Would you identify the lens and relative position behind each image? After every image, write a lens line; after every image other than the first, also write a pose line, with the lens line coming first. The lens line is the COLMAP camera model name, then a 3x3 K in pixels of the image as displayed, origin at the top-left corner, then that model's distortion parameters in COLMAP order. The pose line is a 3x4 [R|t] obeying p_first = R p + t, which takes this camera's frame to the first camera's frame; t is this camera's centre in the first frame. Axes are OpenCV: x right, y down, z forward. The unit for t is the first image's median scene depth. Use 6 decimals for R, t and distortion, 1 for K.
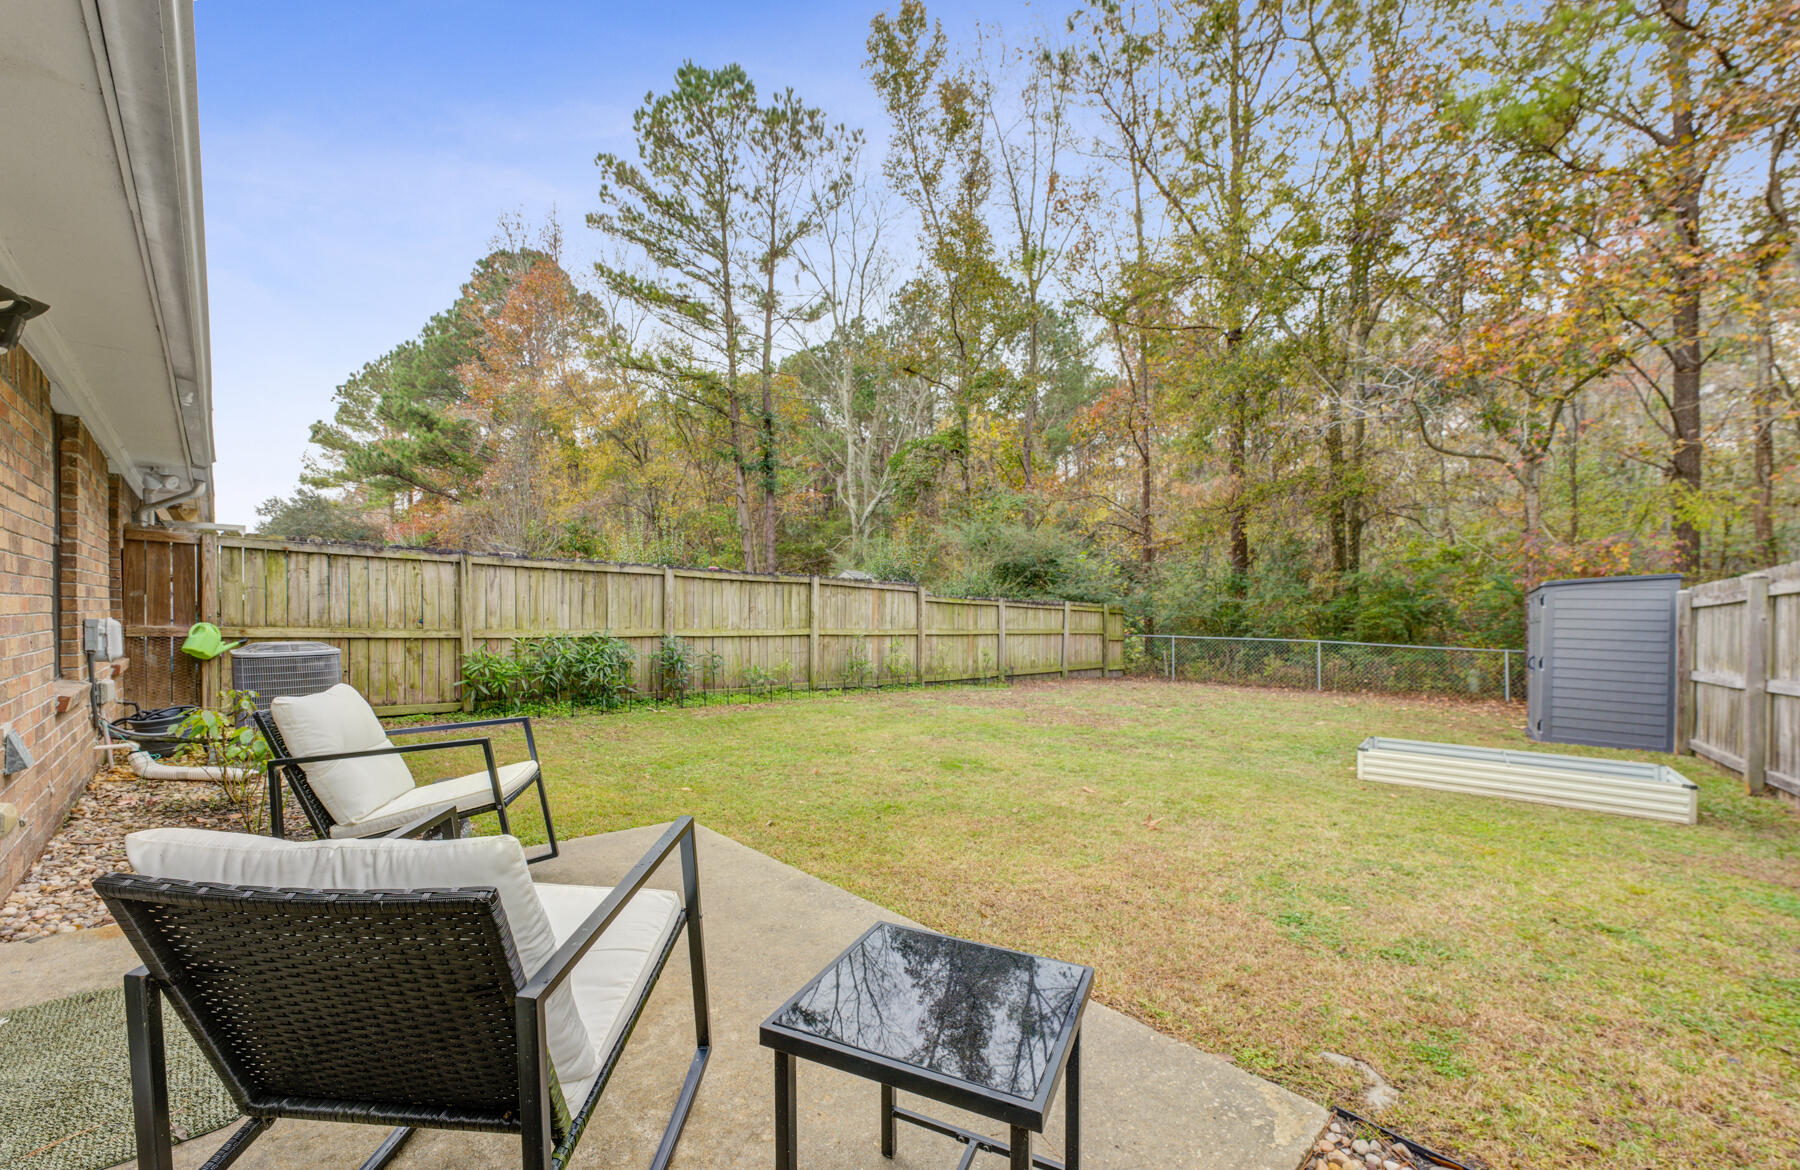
lens RADIAL K [[727.0, 0, 882.1], [0, 727.0, 597.8], [0, 0, 1]] dist [-0.023958, 0.012777]
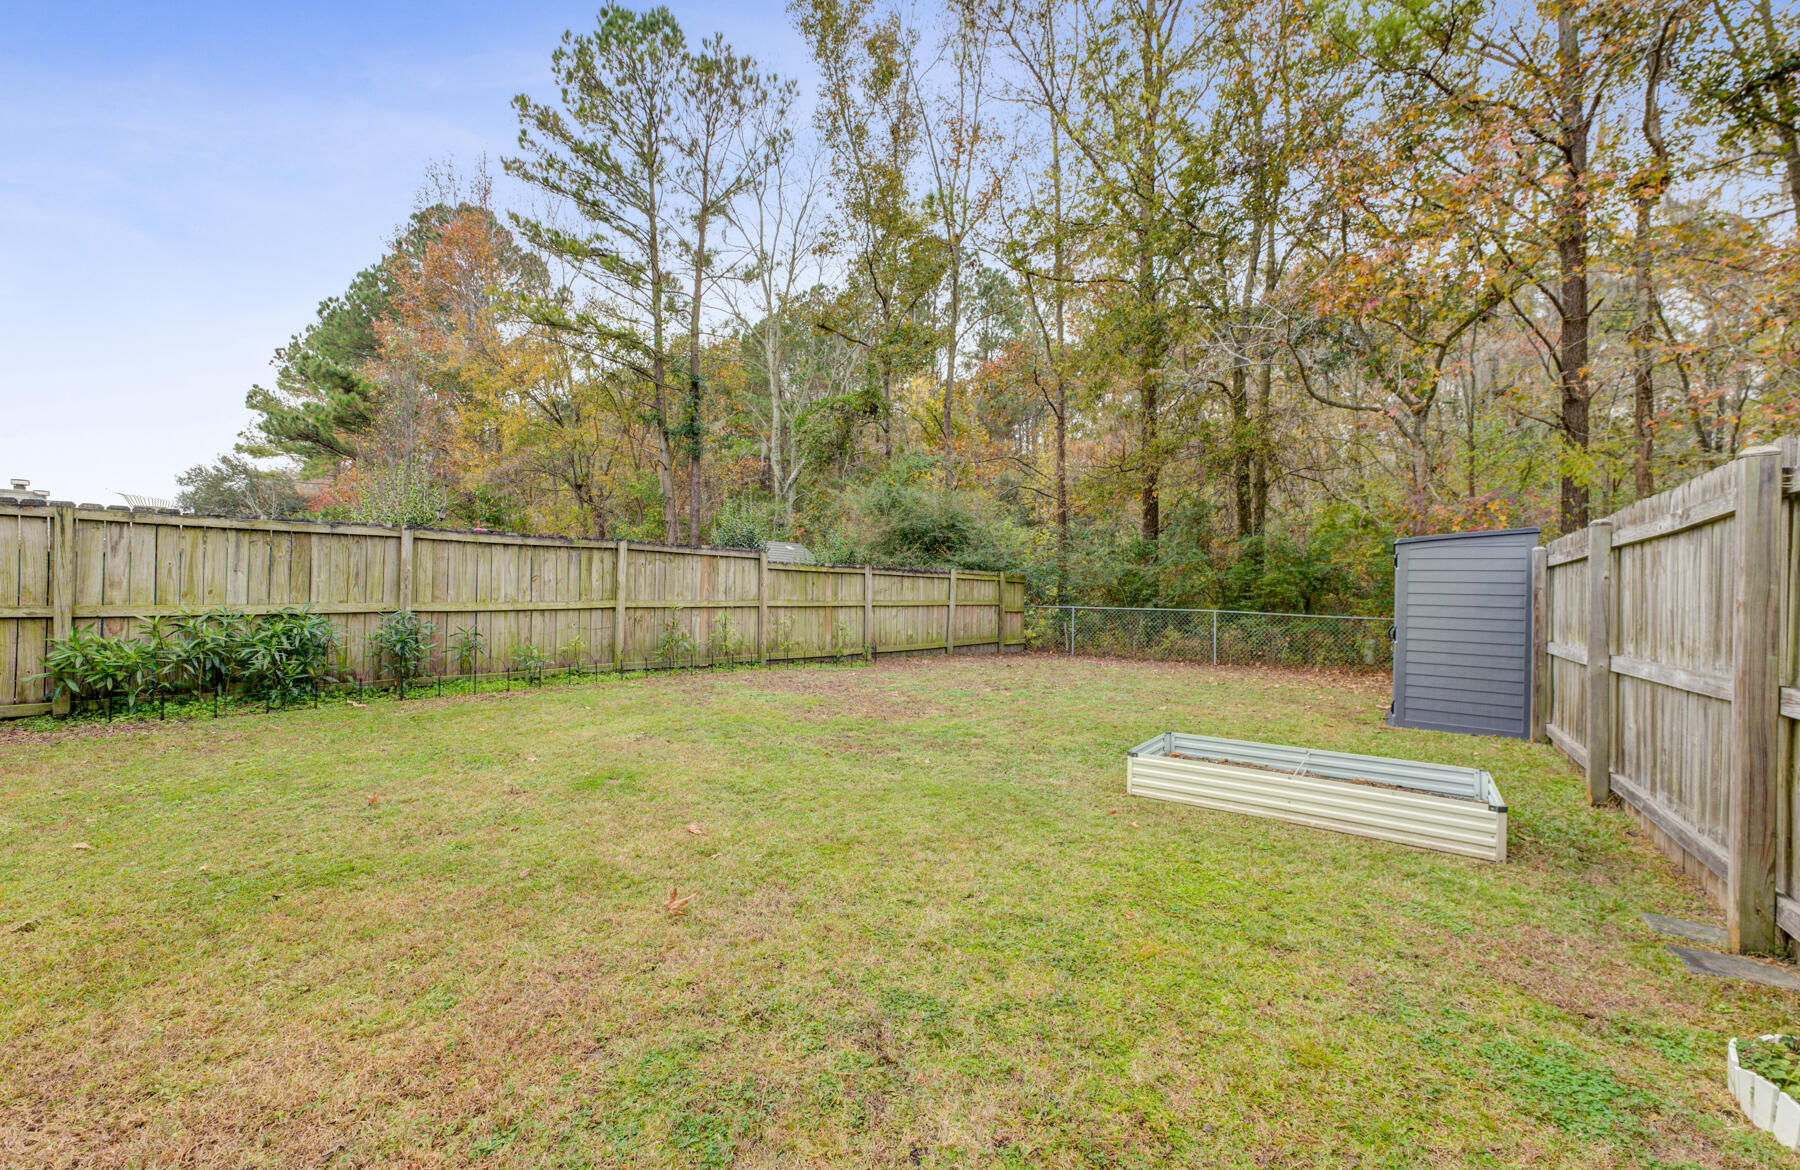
lens RADIAL K [[699.9, 0, 943.7], [0, 699.9, 572.7], [0, 0, 1]] dist [-0.027258, 0.018899]
pose [[0.997309, -0.005078, 0.073135, 0.176134], [0.005029, 0.999987, 0.000861, 0.007746], [-0.073139, -0.000491, 0.997322, 0.119434]]
